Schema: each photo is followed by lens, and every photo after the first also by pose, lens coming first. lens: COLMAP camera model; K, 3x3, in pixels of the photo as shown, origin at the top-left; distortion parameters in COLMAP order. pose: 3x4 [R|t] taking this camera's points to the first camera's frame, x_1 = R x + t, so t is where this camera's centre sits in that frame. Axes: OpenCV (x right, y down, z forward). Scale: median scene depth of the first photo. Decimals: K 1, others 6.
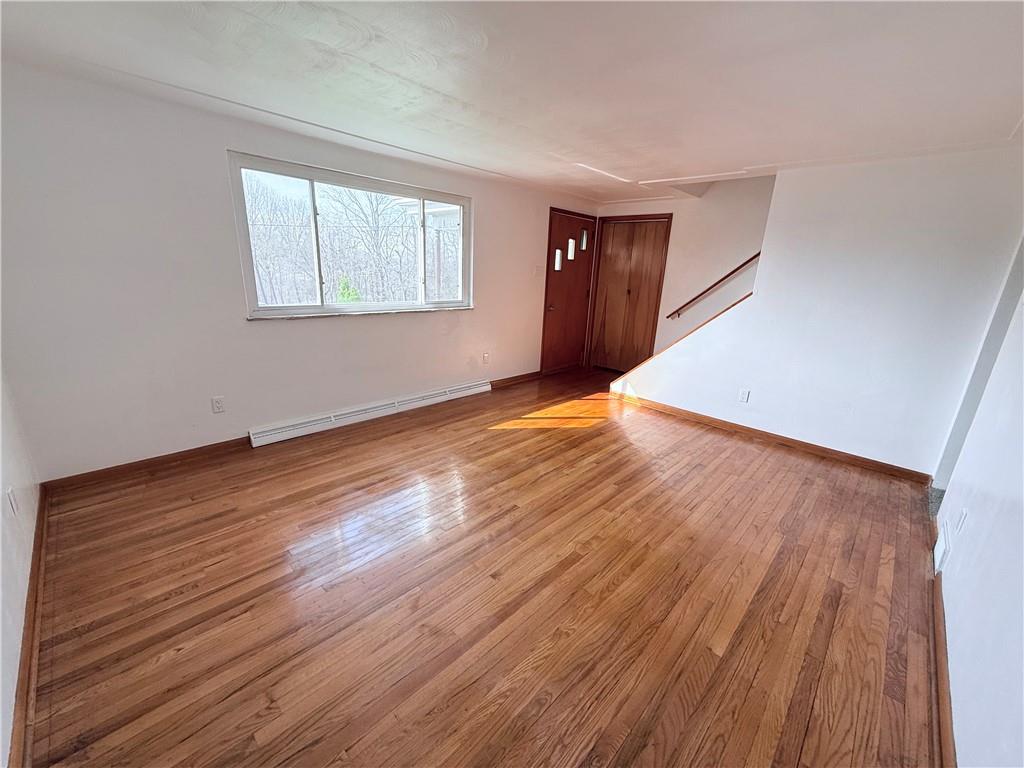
lens RADIAL K [[407.6, 0, 510.4], [0, 407.6, 386.5], [0, 0, 1]] dist [0.000139, 0.000008]
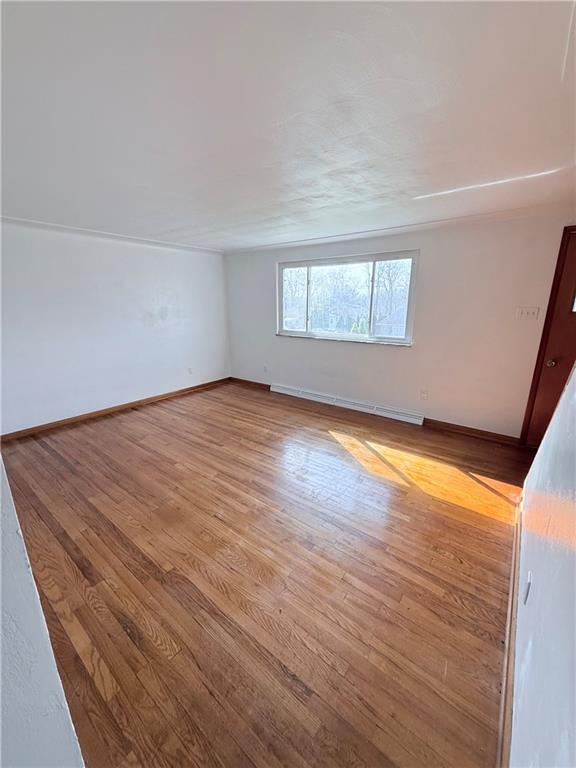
lens RADIAL K [[305.7, 0, 288.0], [0, 305.7, 384.0], [0, 0, 1]] dist [0.000139, 0.000008]
pose [[0.113460, 0.216351, -0.969700, 0.892441], [-0.273800, 0.945019, 0.178809, -0.189289], [0.955071, 0.245216, 0.166459, 0.703277]]
